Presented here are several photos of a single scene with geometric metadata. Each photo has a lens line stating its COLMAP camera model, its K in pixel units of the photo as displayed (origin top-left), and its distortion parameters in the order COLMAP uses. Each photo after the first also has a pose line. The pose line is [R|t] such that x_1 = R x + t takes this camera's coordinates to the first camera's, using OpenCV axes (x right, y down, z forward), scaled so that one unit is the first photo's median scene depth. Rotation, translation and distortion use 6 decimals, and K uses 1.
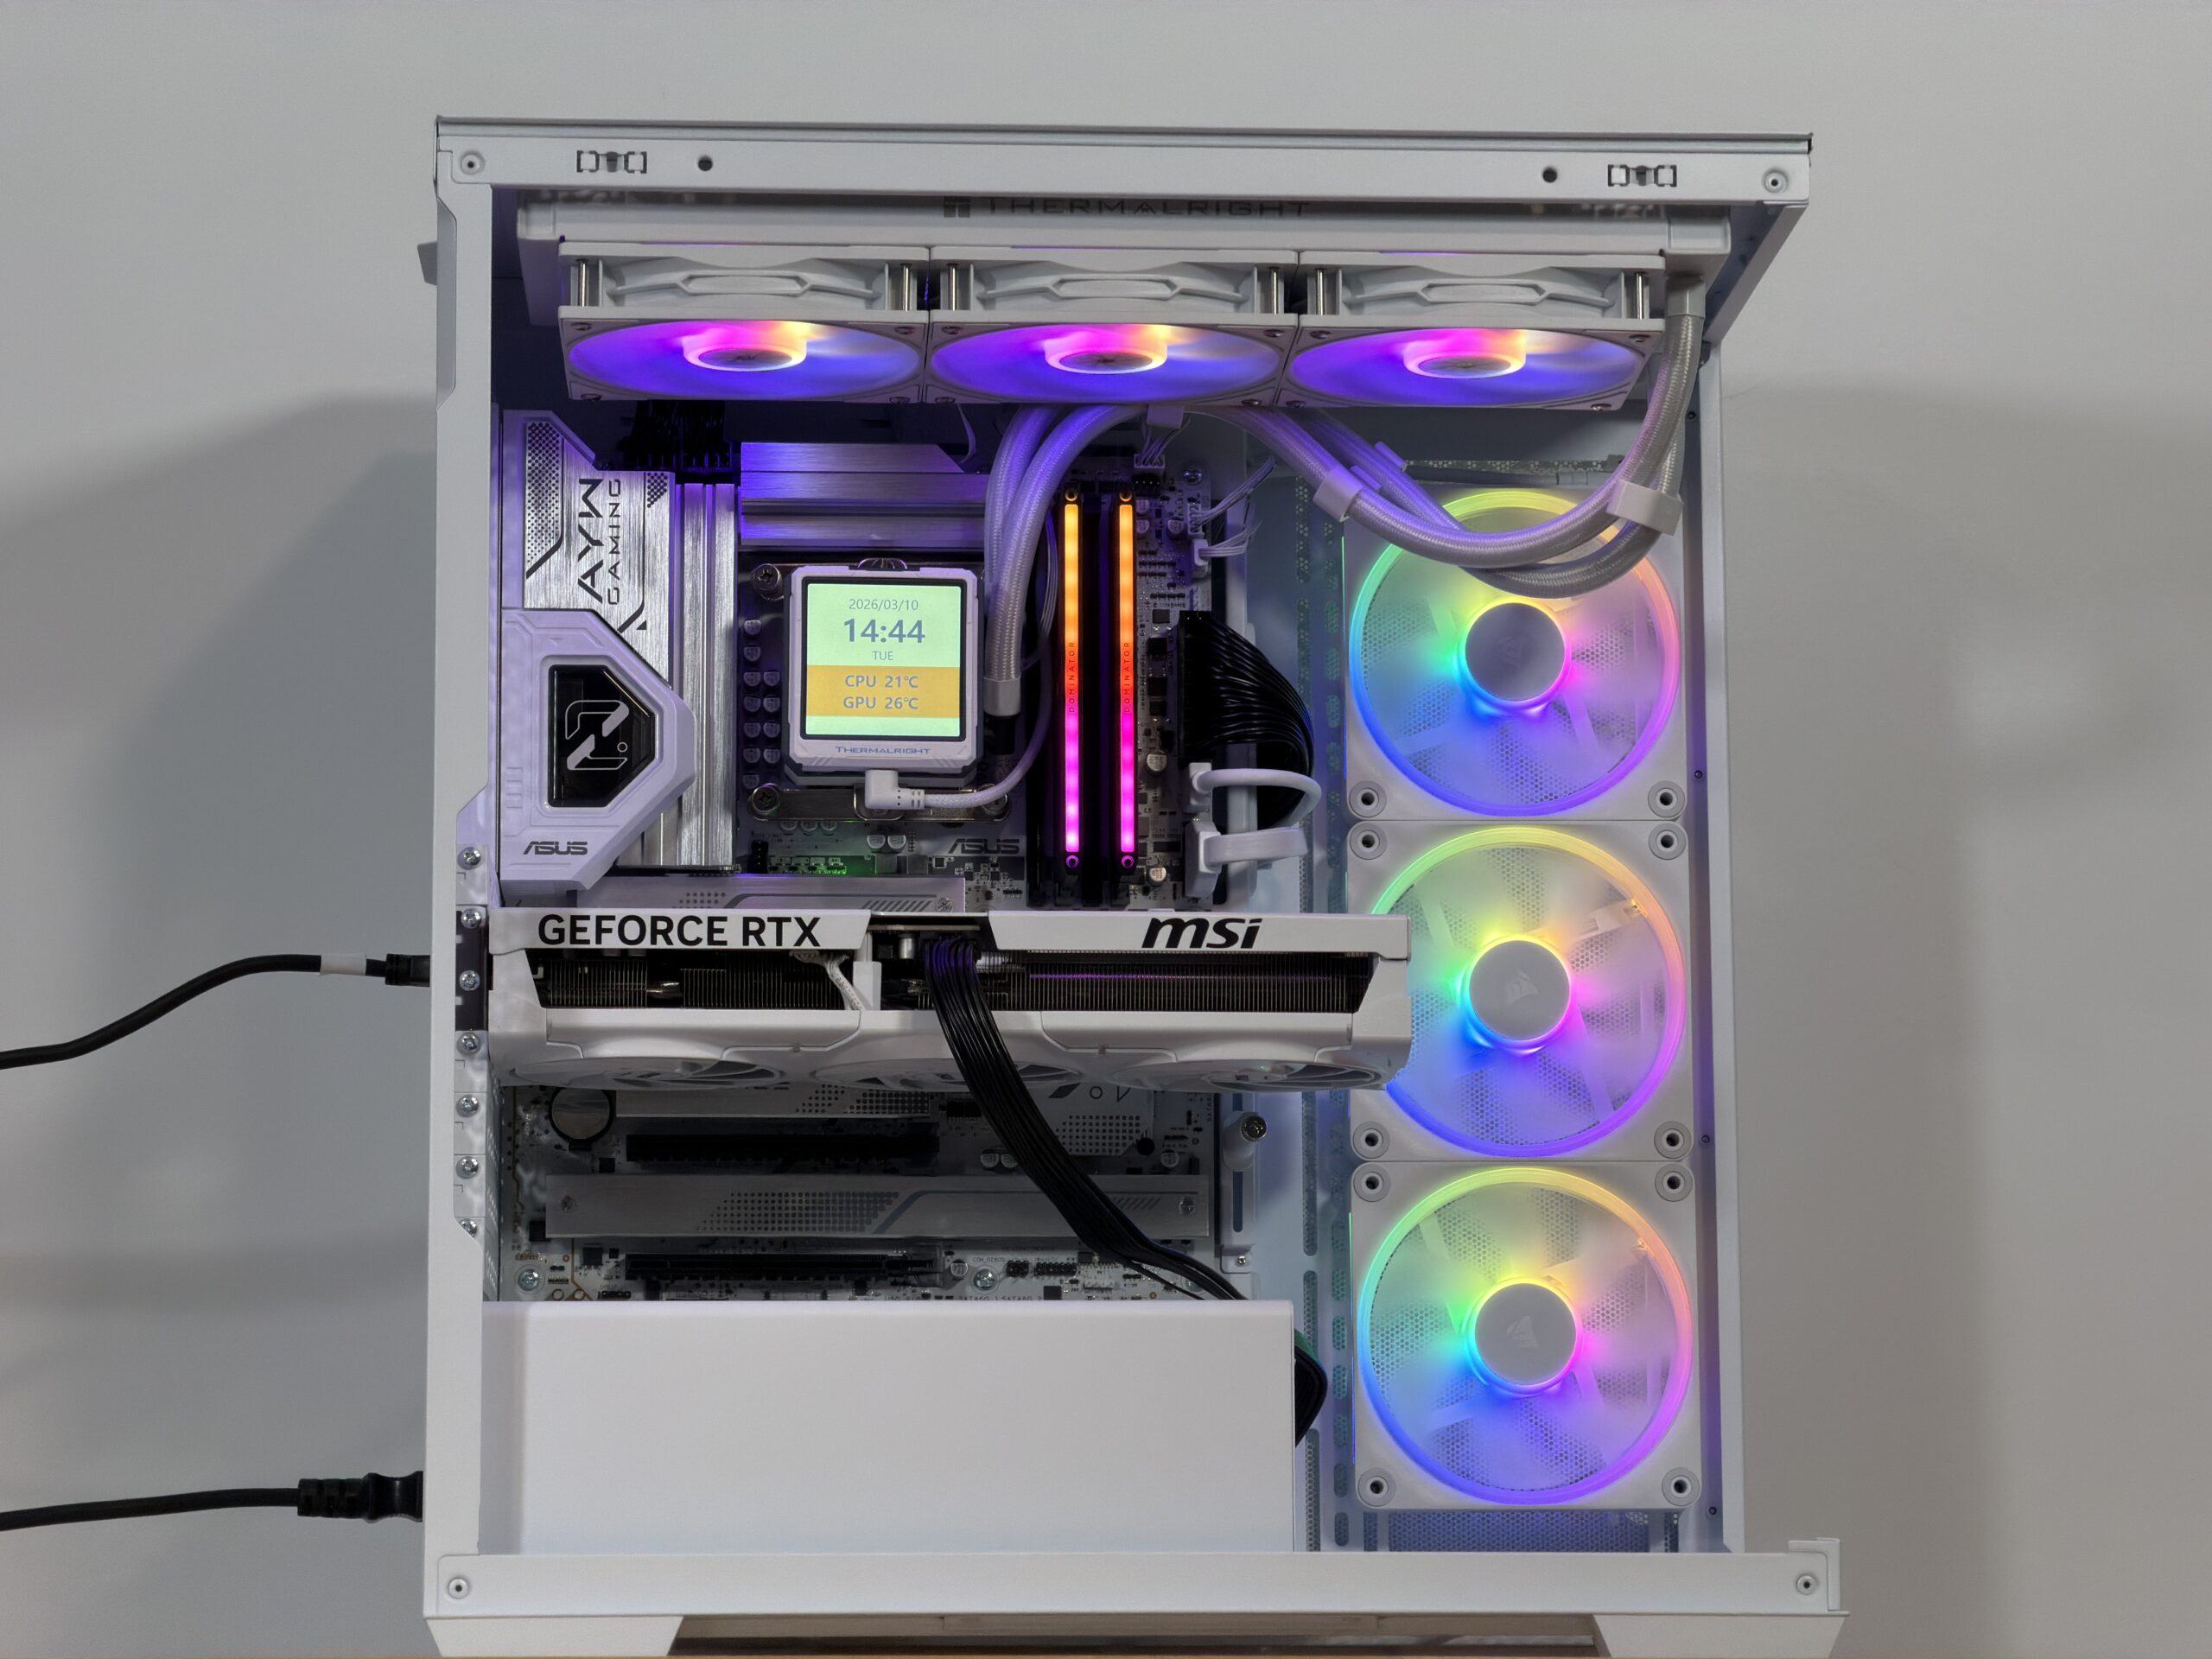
lens RADIAL K [[6873.6, 0, 1118.0], [0, 6873.6, 819.0], [0, 0, 1]] dist [0.305412, 0.000000]
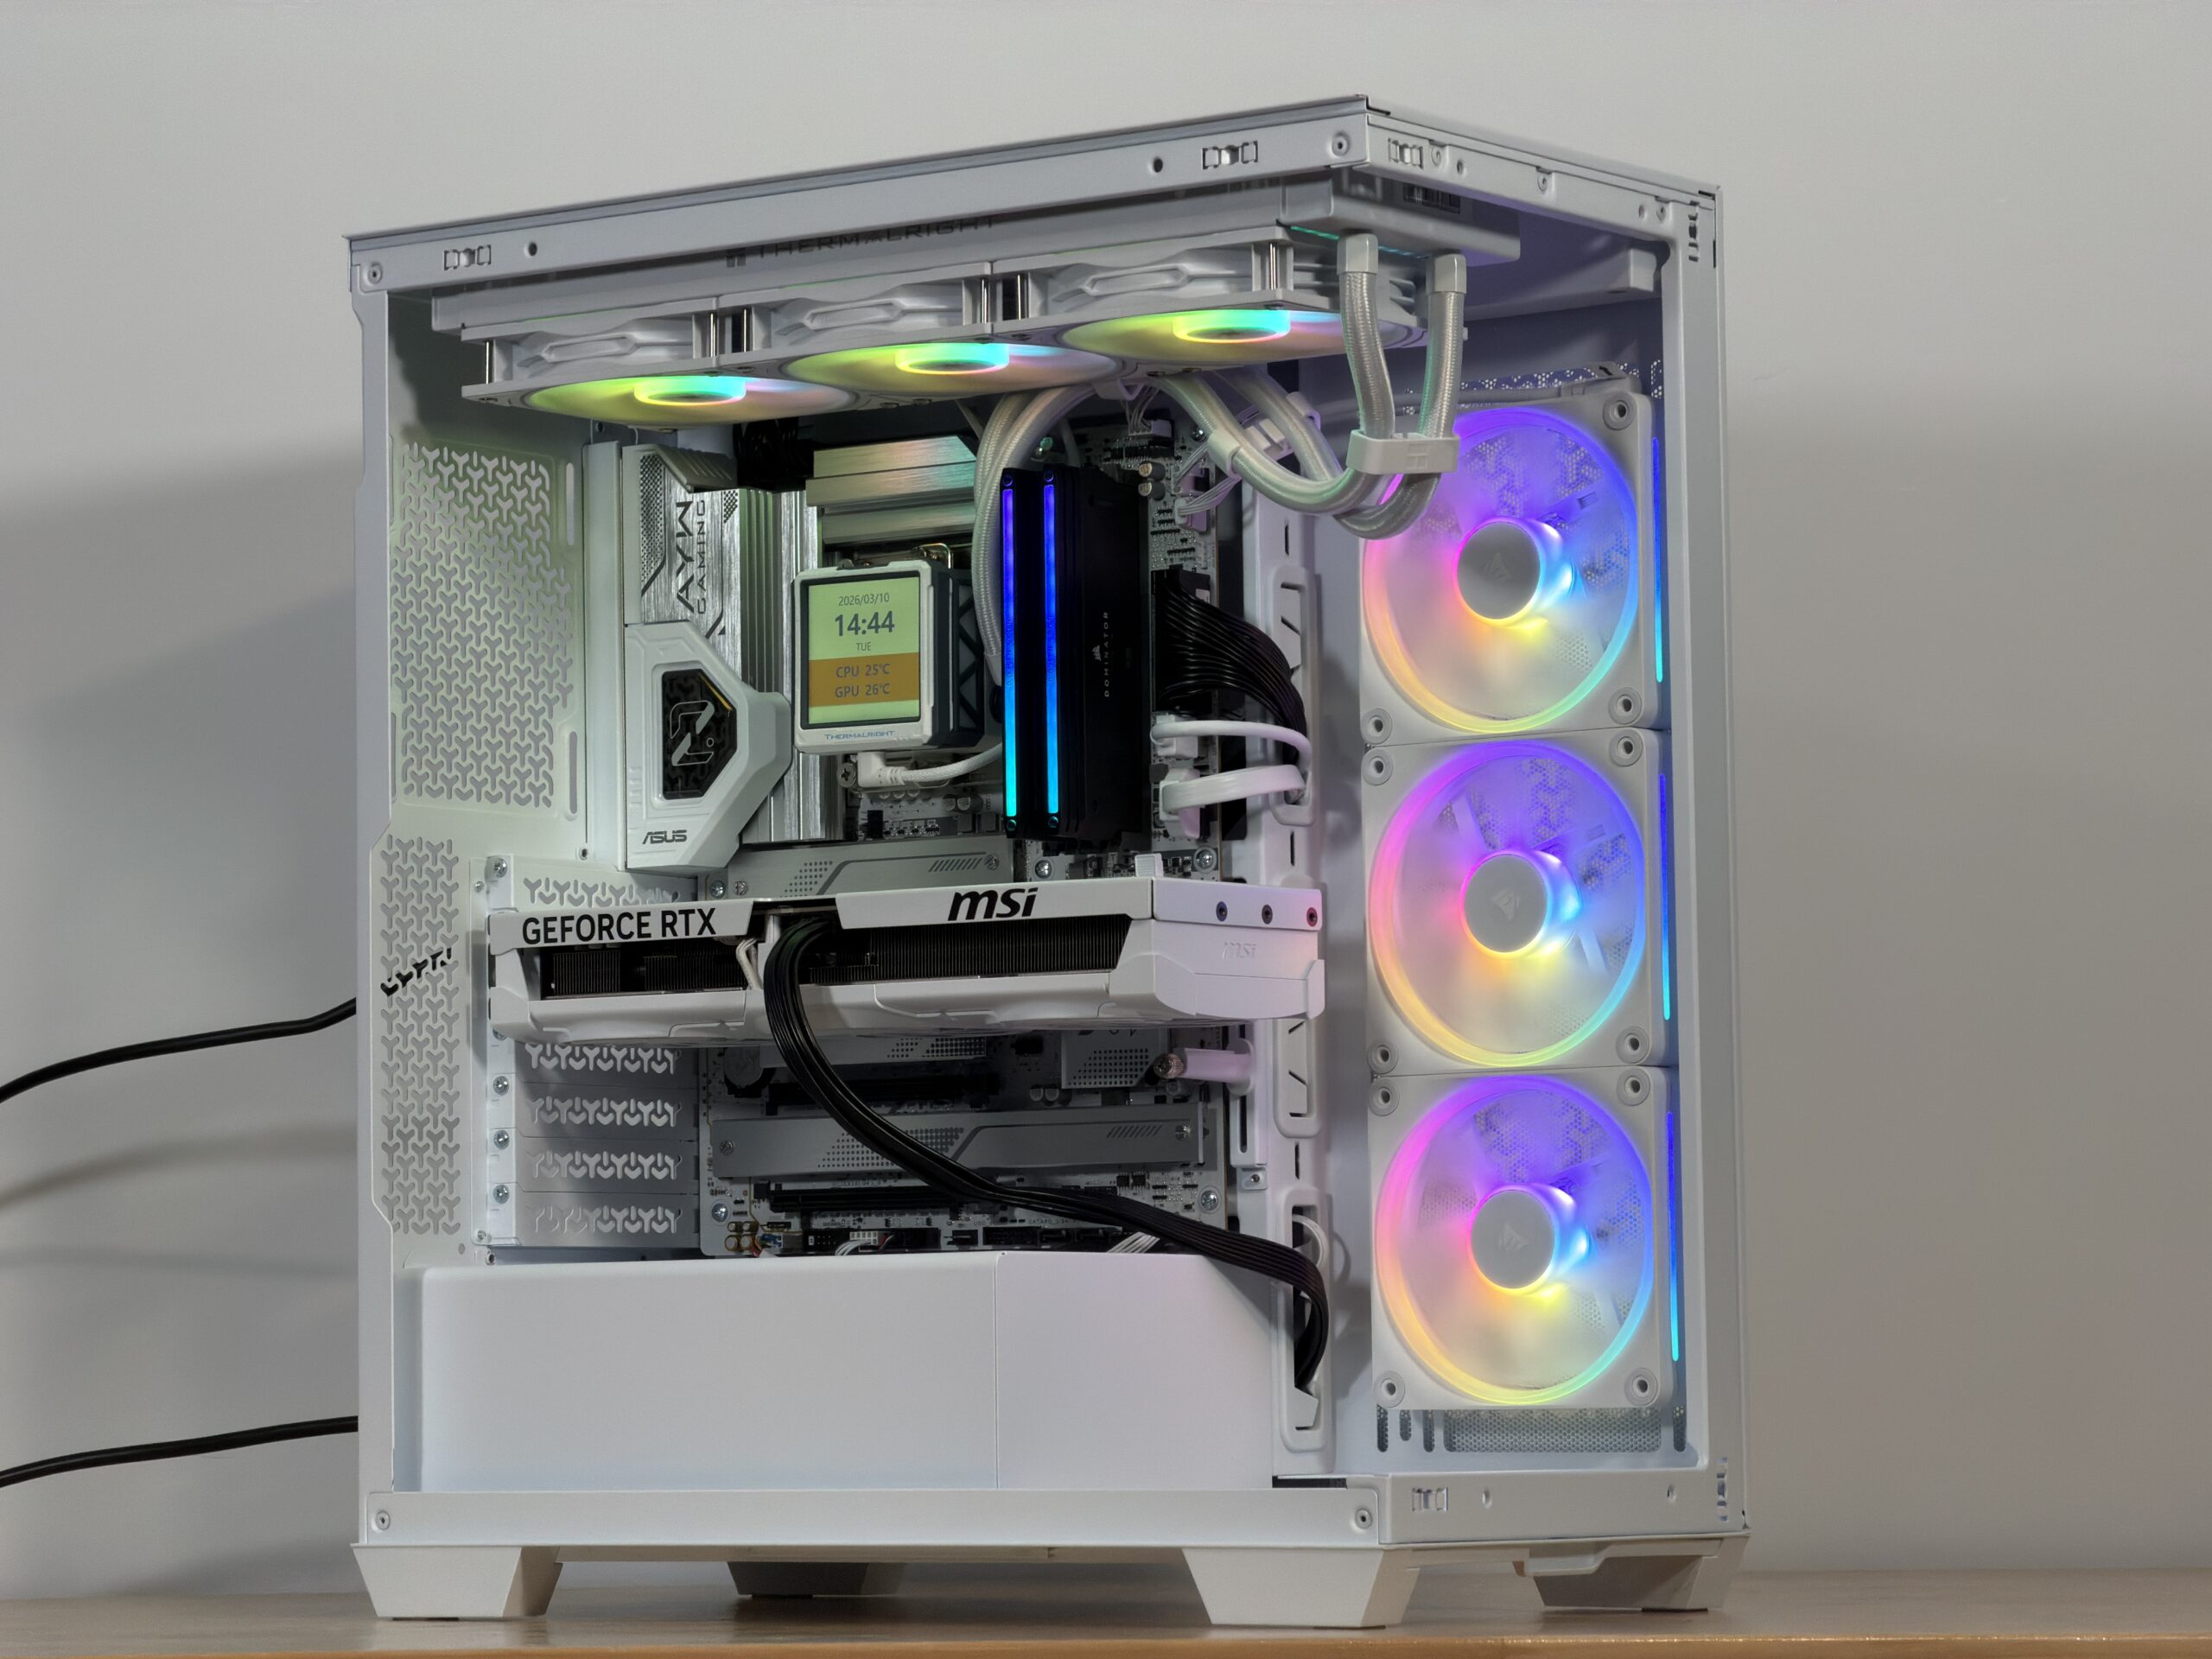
lens RADIAL K [[6873.6, 0, 1008.1], [0, 6873.6, 829.1], [0, 0, 1]] dist [0.305412, 0.000000]
pose [[0.768879, -0.054098, -0.637102, 0.700463], [0.110052, 0.992741, 0.048518, -0.046946], [0.629852, -0.107419, 0.769251, 0.176441]]
